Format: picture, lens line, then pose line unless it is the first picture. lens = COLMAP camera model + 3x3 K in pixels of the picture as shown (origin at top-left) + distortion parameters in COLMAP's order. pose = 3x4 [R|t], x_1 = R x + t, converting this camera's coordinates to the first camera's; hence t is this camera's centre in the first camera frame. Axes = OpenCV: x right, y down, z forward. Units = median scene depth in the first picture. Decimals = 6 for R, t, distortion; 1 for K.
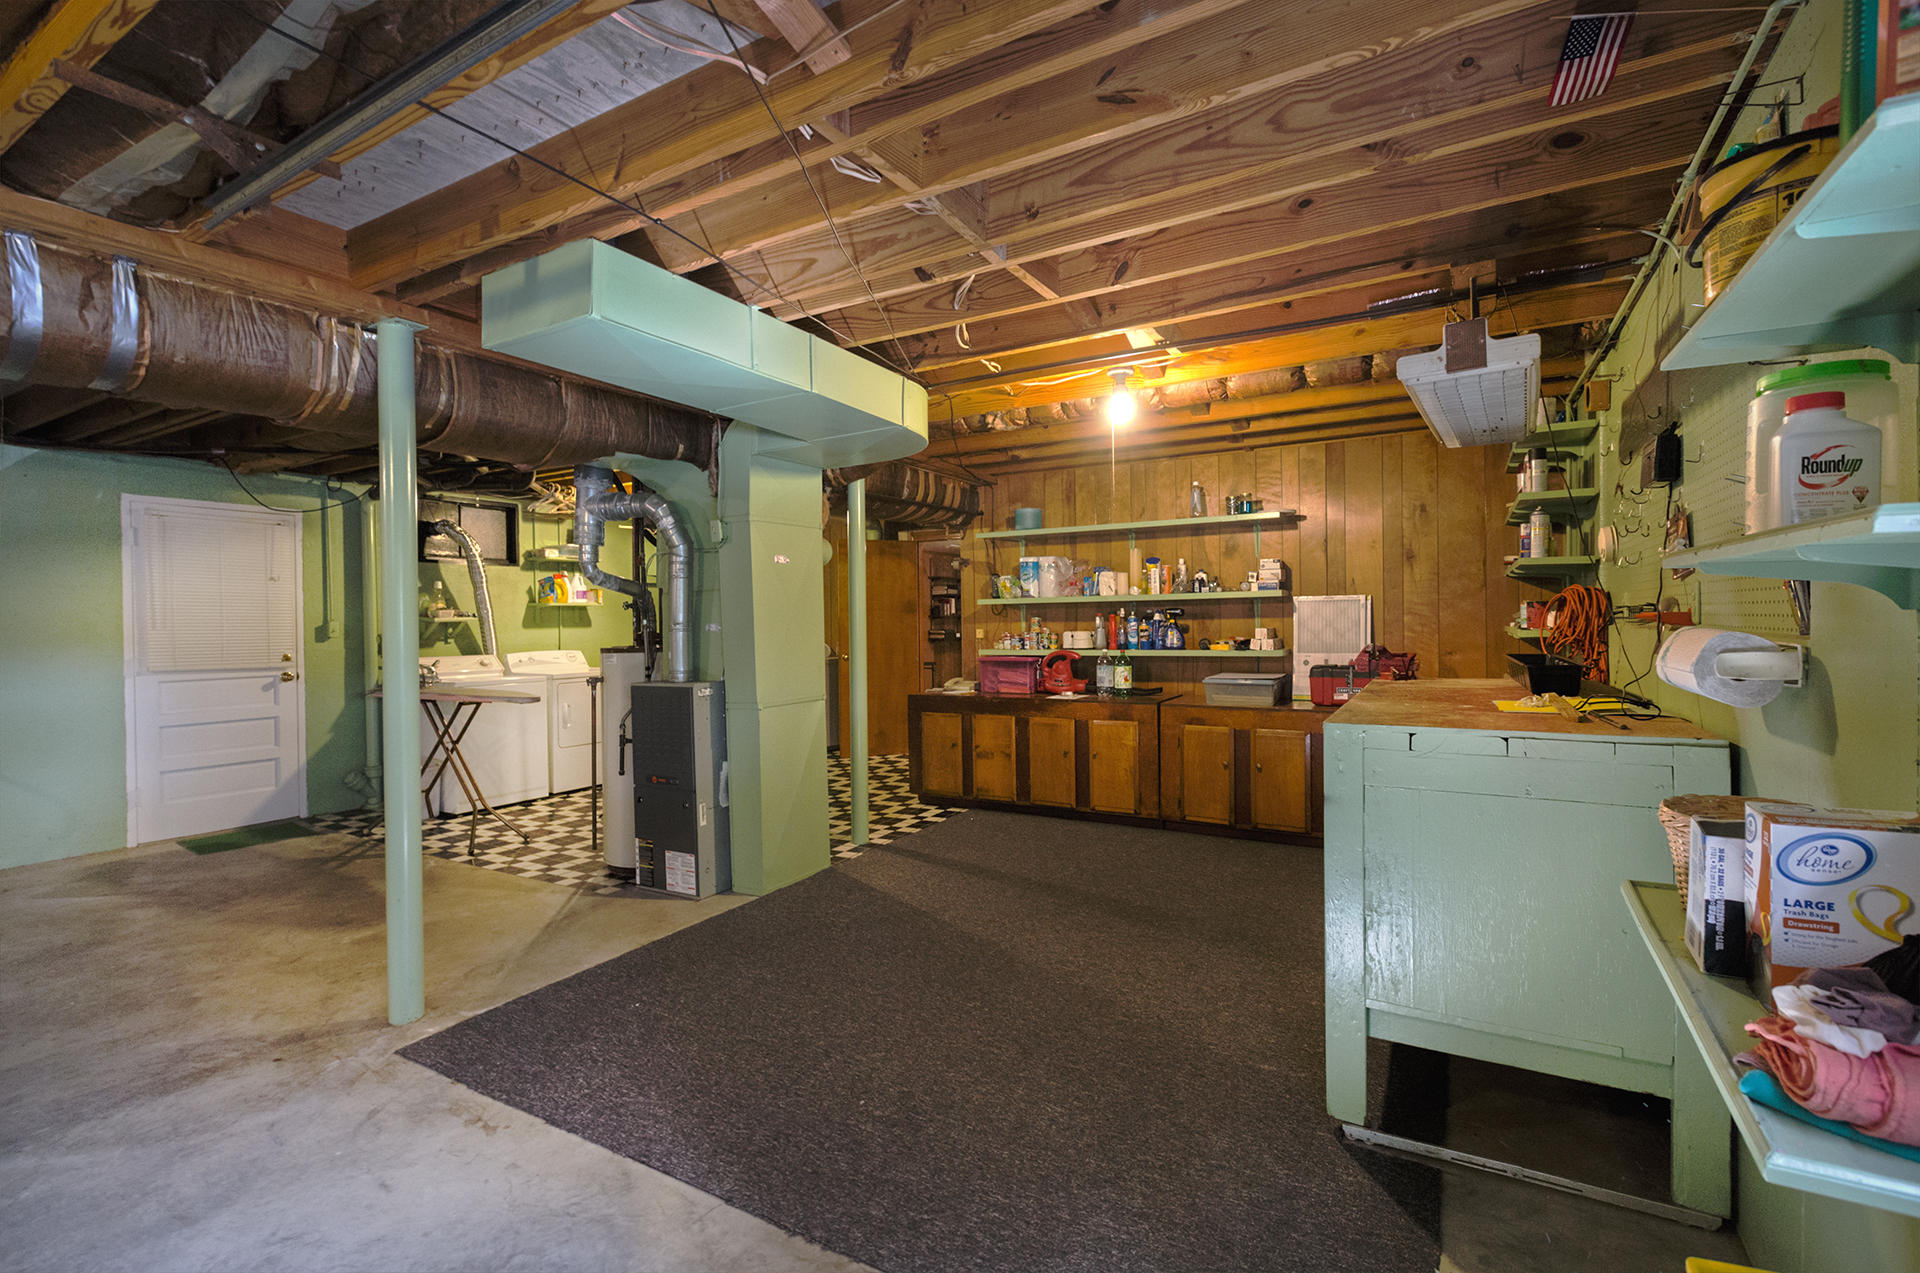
lens RADIAL K [[851.2, 0, 964.4], [0, 851.2, 629.5], [0, 0, 1]] dist [0.004359, -0.001311]
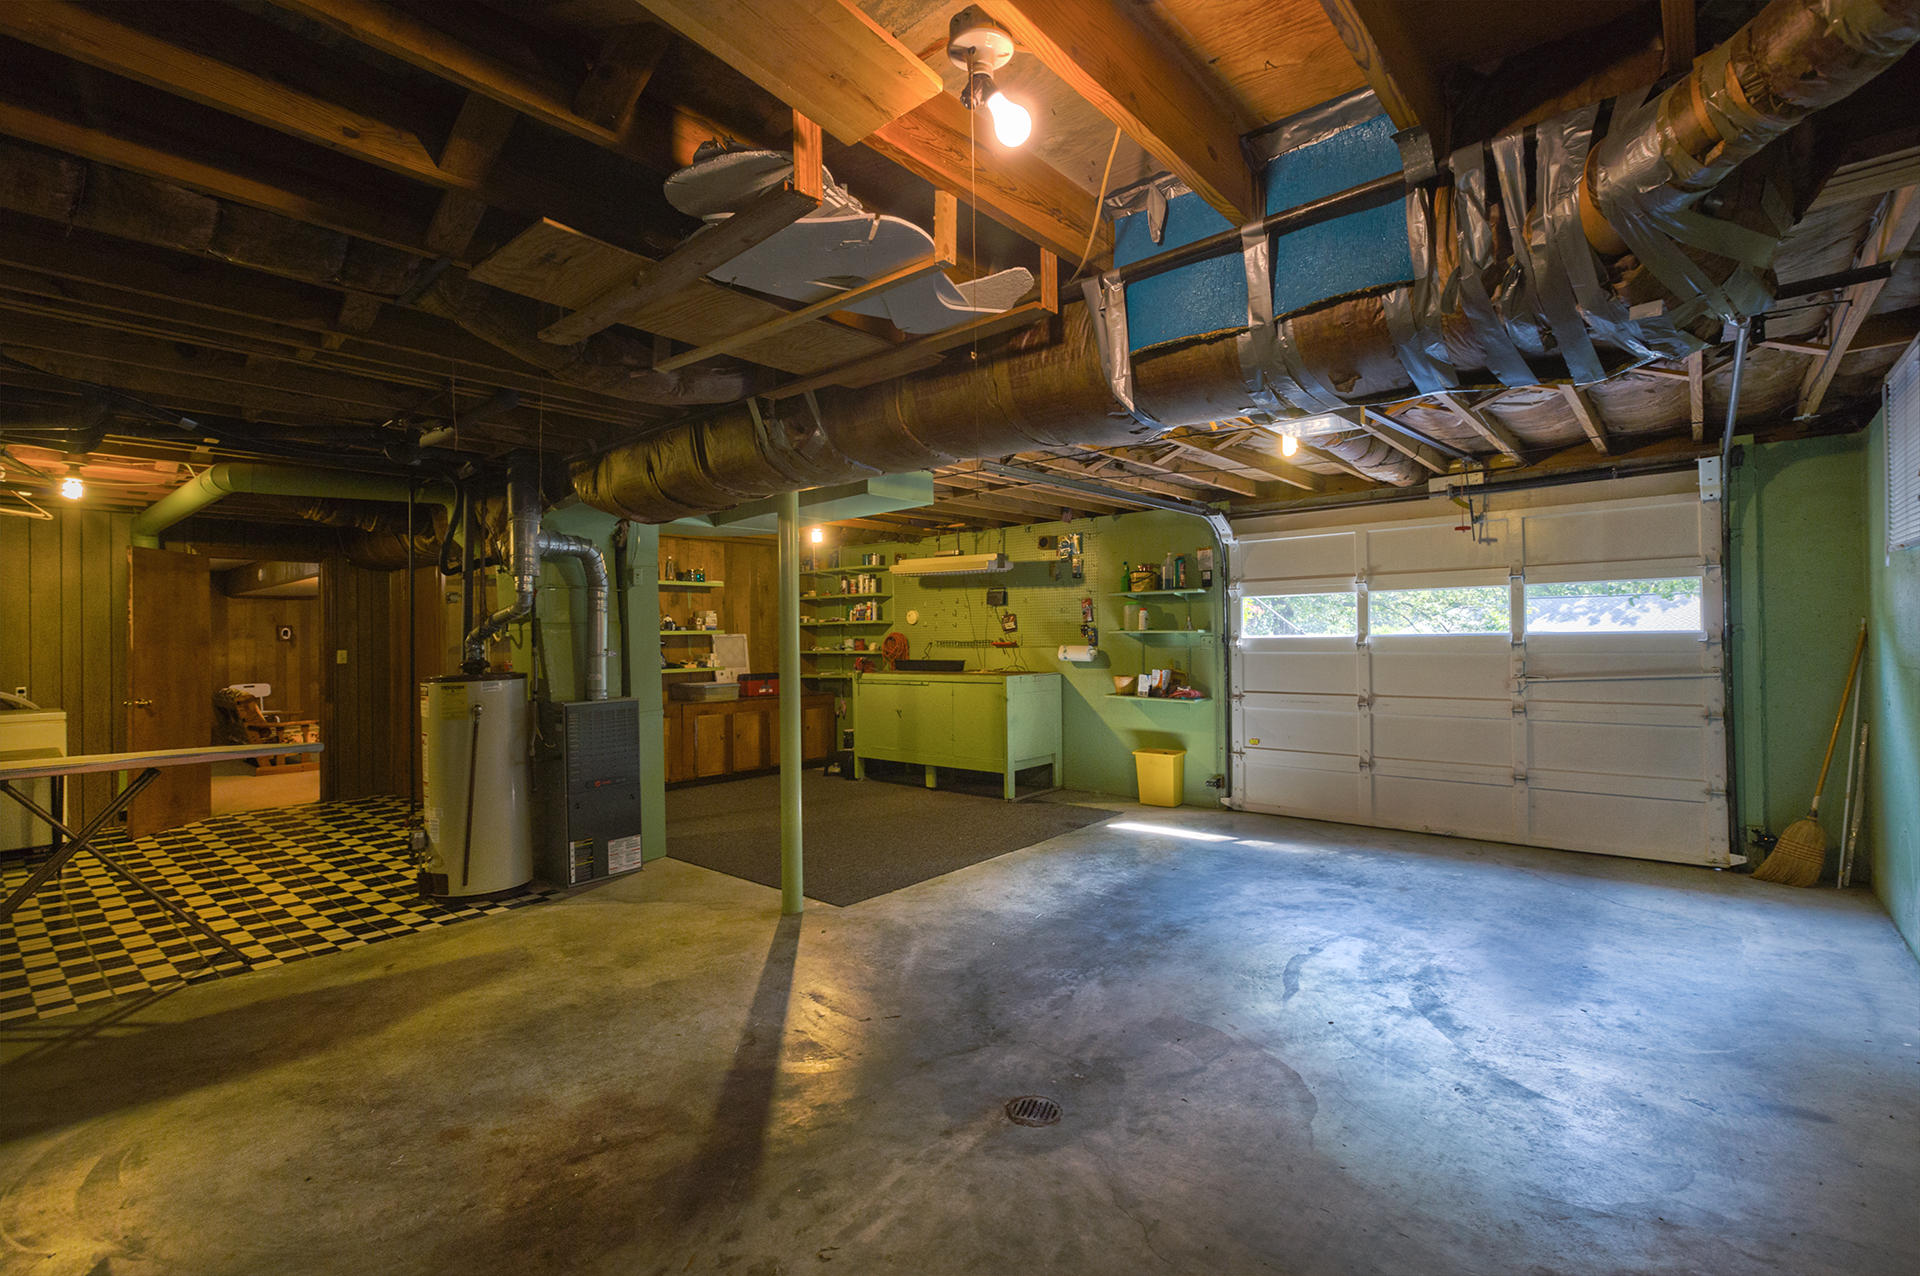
lens RADIAL K [[851.2, 0, 957.3], [0, 851.2, 633.1], [0, 0, 1]] dist [0.004359, -0.001311]
pose [[0.182405, 0.019928, 0.983021, -1.428491], [0.024719, 0.999386, -0.024846, 0.013475], [-0.982913, 0.028831, 0.181801, 0.304709]]
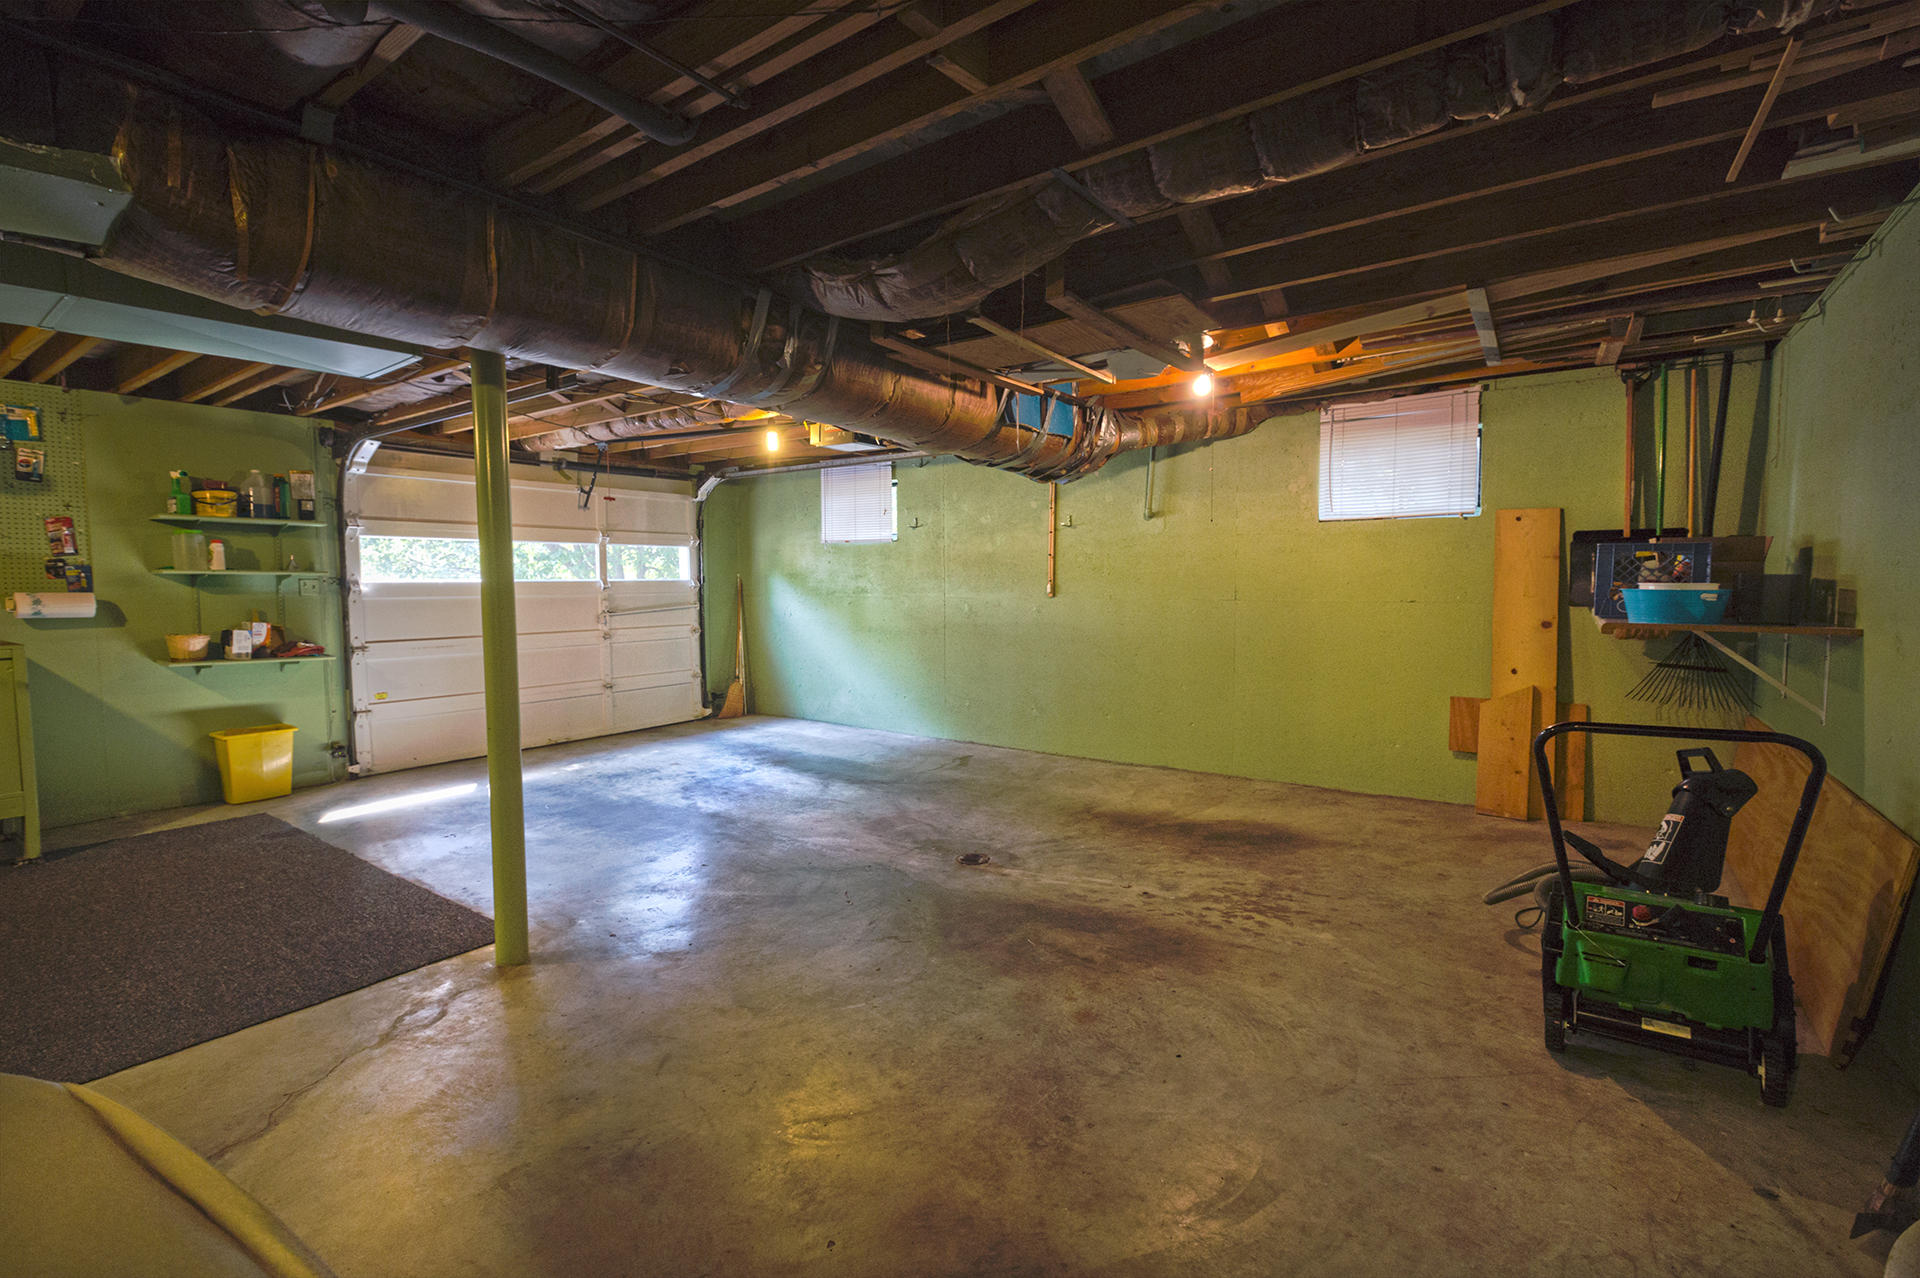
lens RADIAL K [[851.2, 0, 952.3], [0, 851.2, 633.7], [0, 0, 1]] dist [0.004359, -0.001311]
pose [[-0.995086, 0.016404, 0.097649, -0.891281], [0.023779, 0.996912, 0.074840, -0.000752], [-0.096120, 0.076794, -0.992403, 1.353960]]
